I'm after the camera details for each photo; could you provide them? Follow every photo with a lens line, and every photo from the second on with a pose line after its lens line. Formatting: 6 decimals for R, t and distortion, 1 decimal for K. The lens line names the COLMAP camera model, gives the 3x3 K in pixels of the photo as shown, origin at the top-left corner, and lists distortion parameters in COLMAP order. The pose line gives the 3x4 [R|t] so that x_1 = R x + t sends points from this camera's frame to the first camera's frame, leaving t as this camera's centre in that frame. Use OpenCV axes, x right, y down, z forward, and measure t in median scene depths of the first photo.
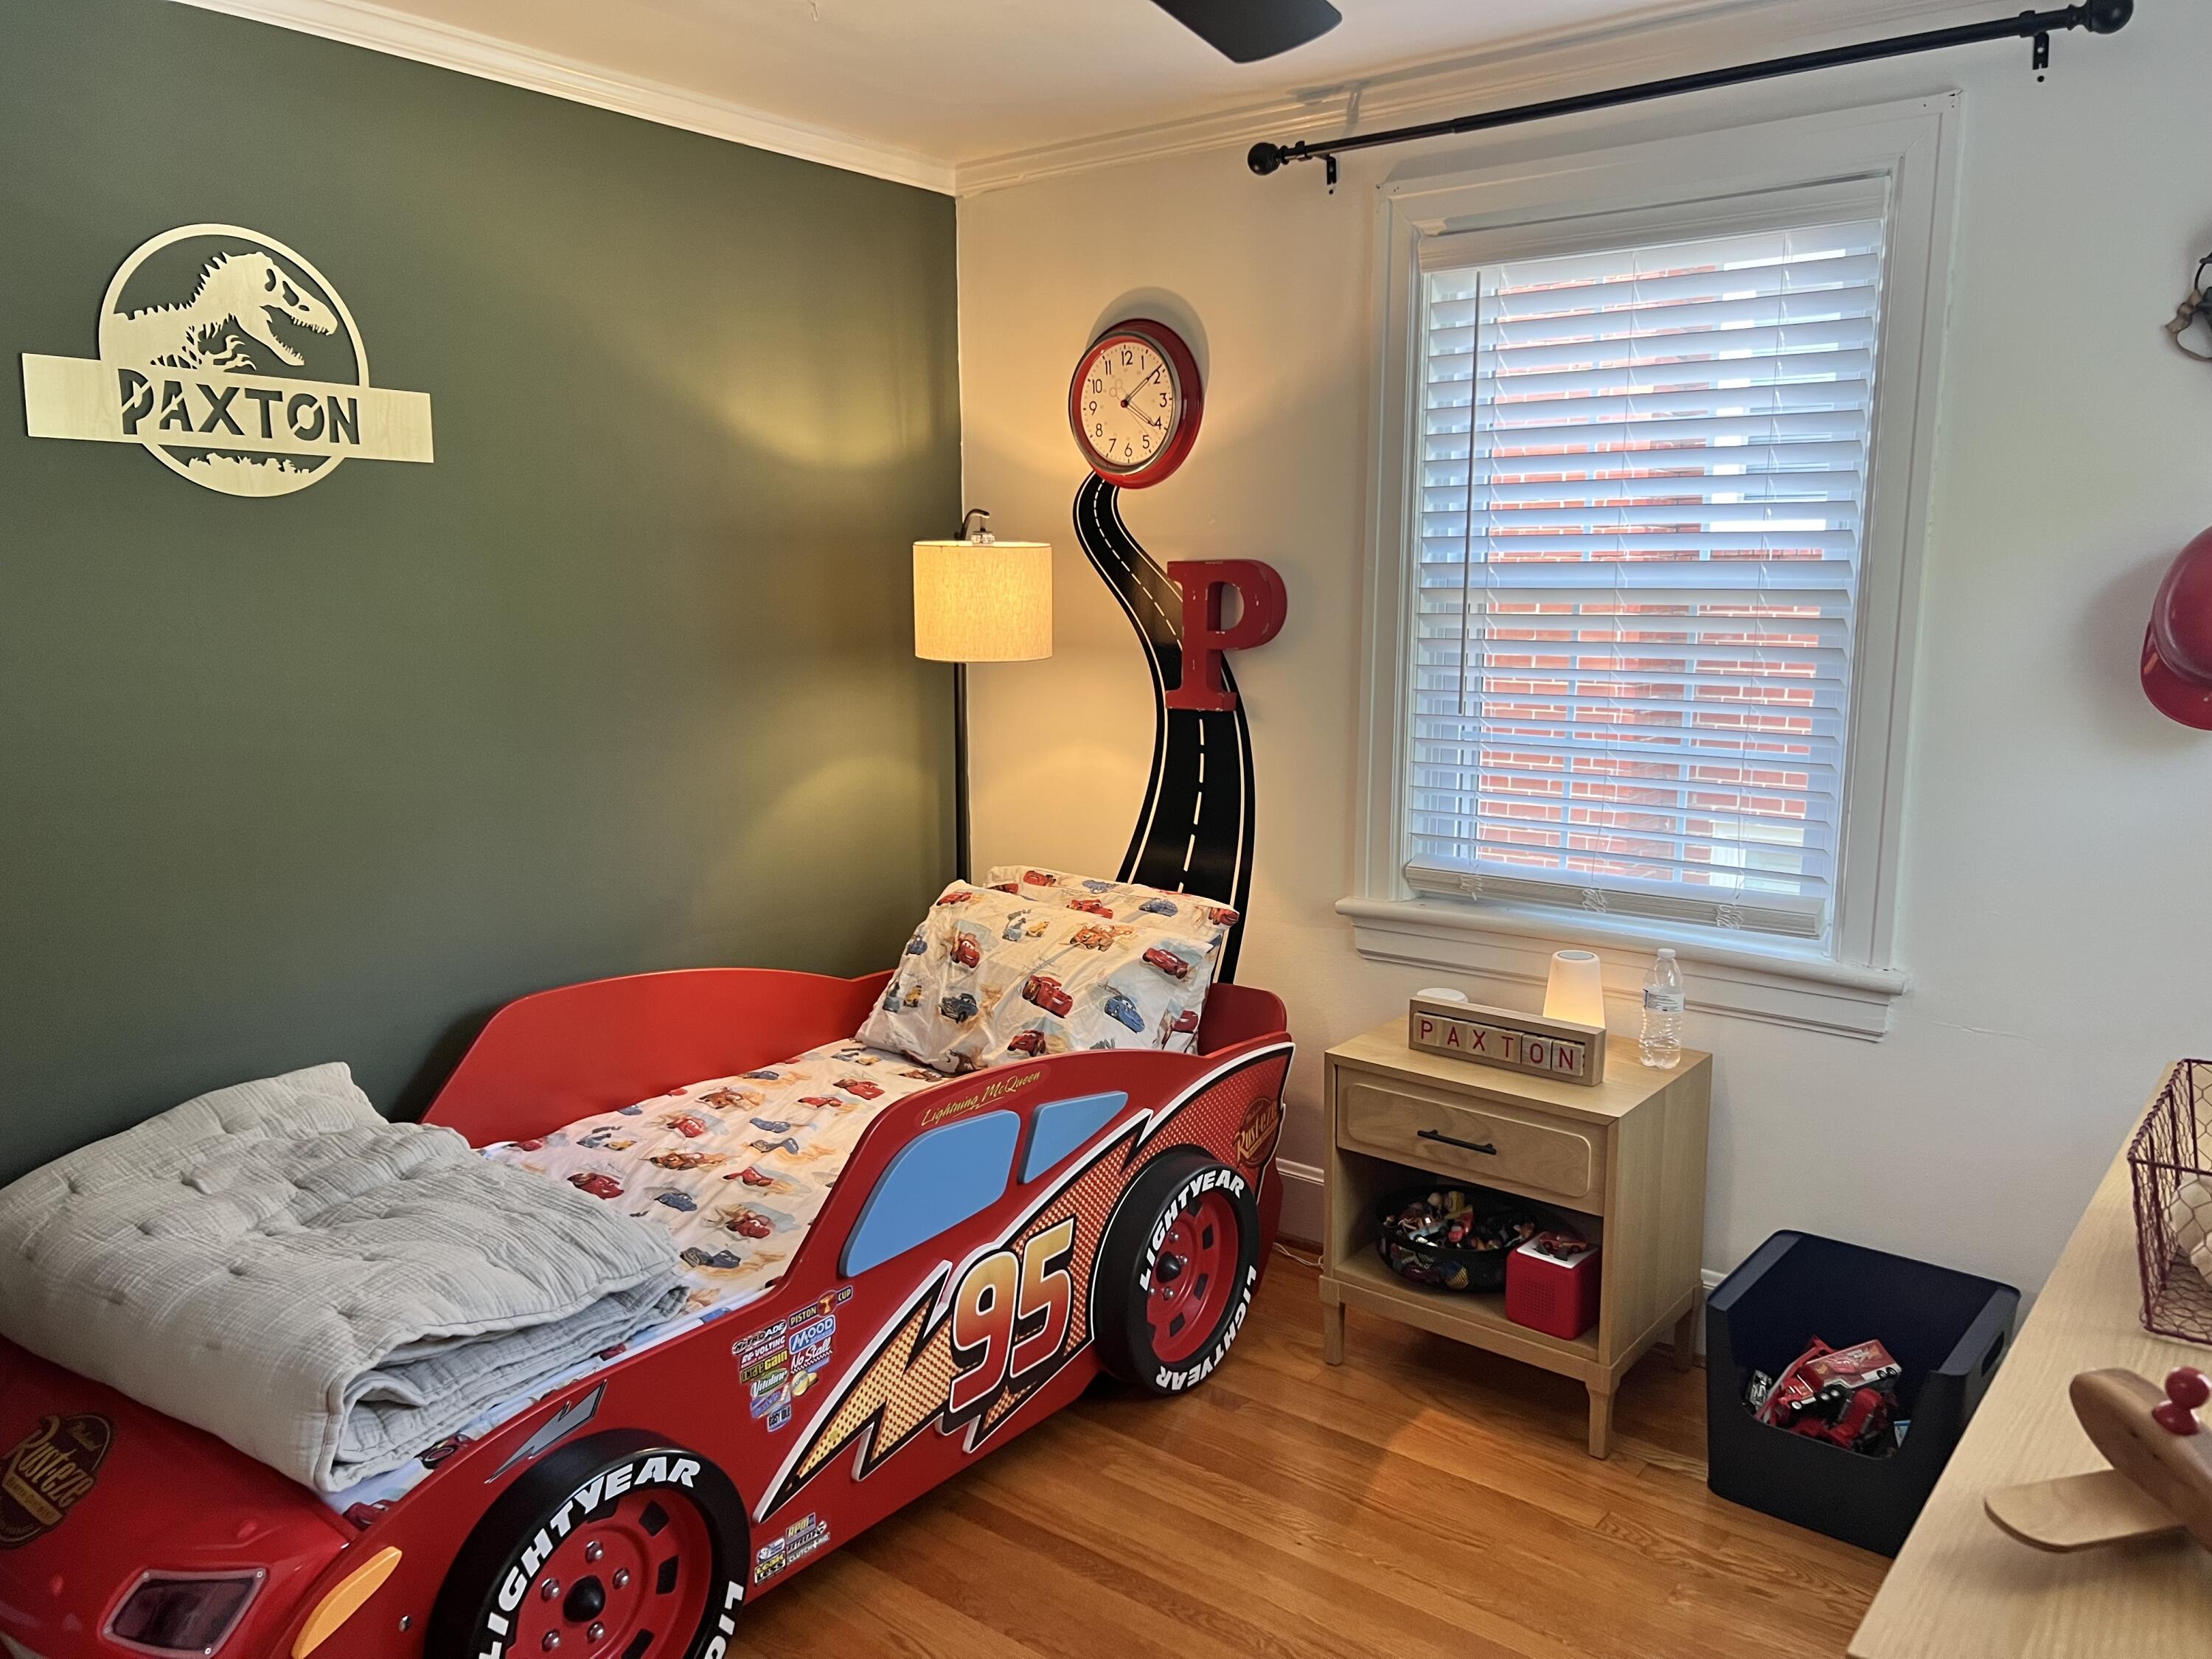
lens RADIAL K [[1655.0, 0, 1108.8], [0, 1655.0, 826.0], [0, 0, 1]] dist [0.039852, -0.038362]
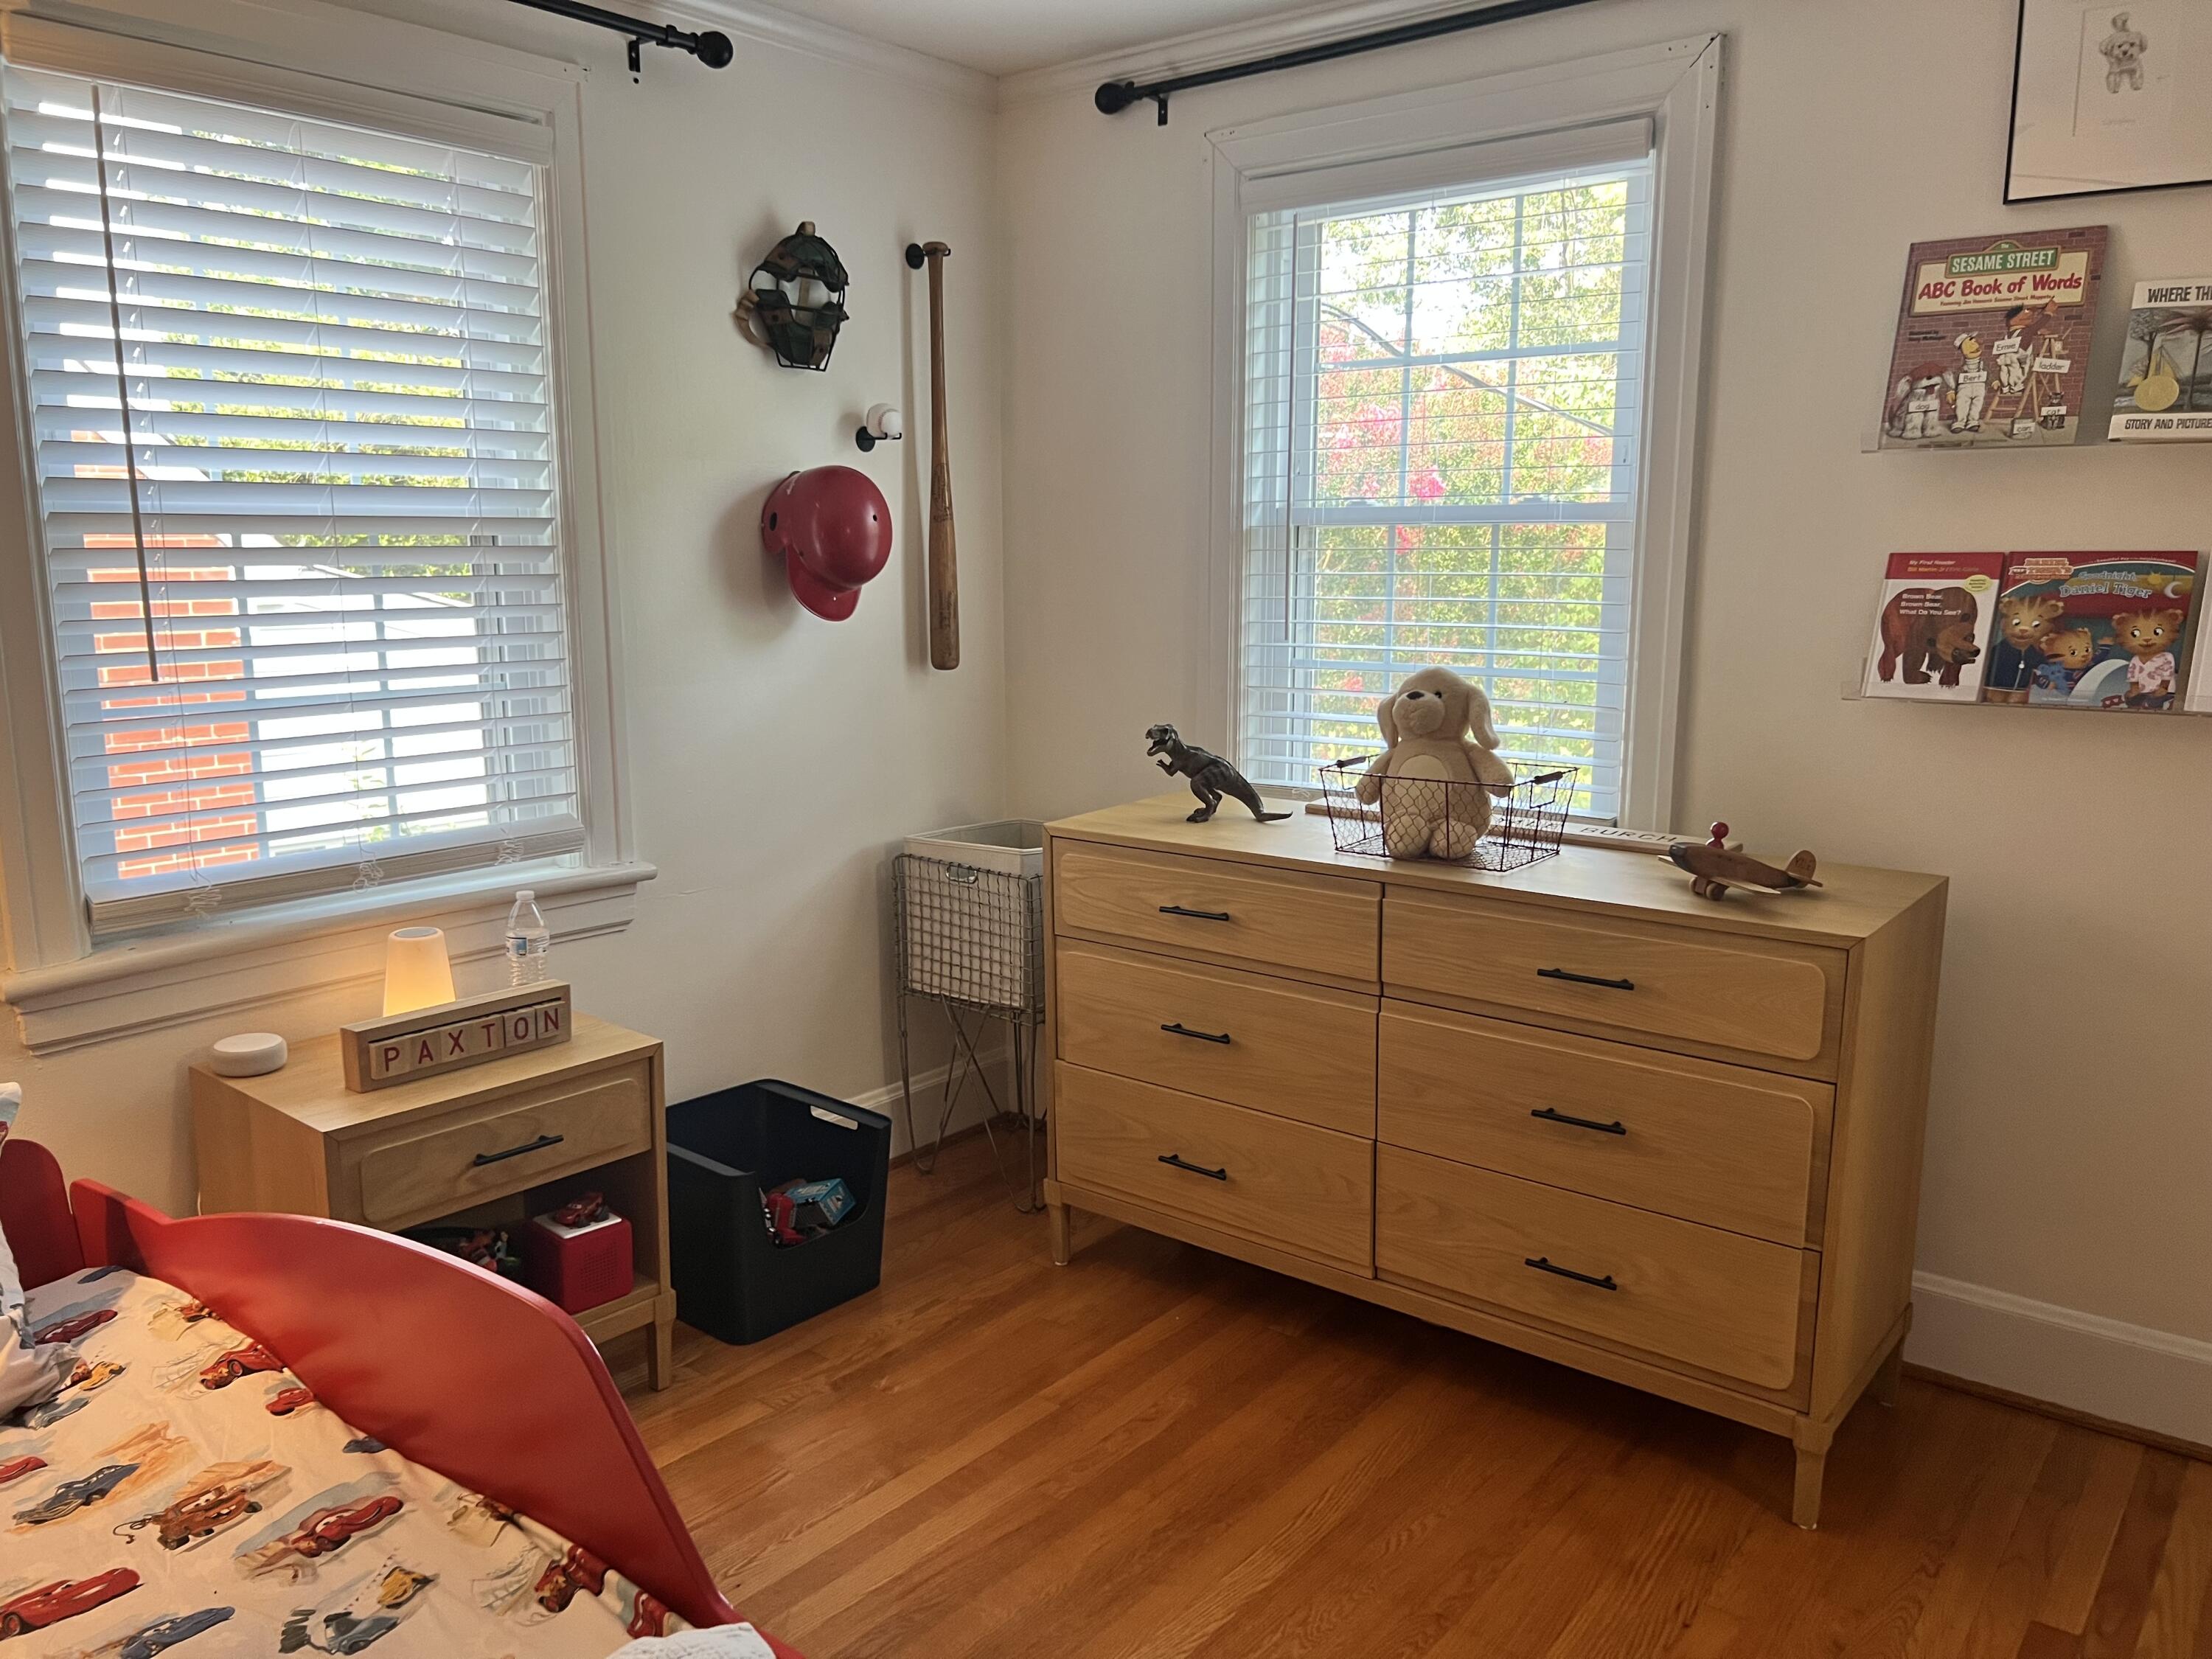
lens RADIAL K [[1655.0, 0, 1108.9], [0, 1655.0, 831.8], [0, 0, 1]] dist [0.039852, -0.038362]
pose [[-0.005763, -0.170987, 0.985256, -0.616192], [0.154270, 0.973325, 0.169819, -0.071382], [-0.988012, 0.152974, 0.020769, 0.647271]]
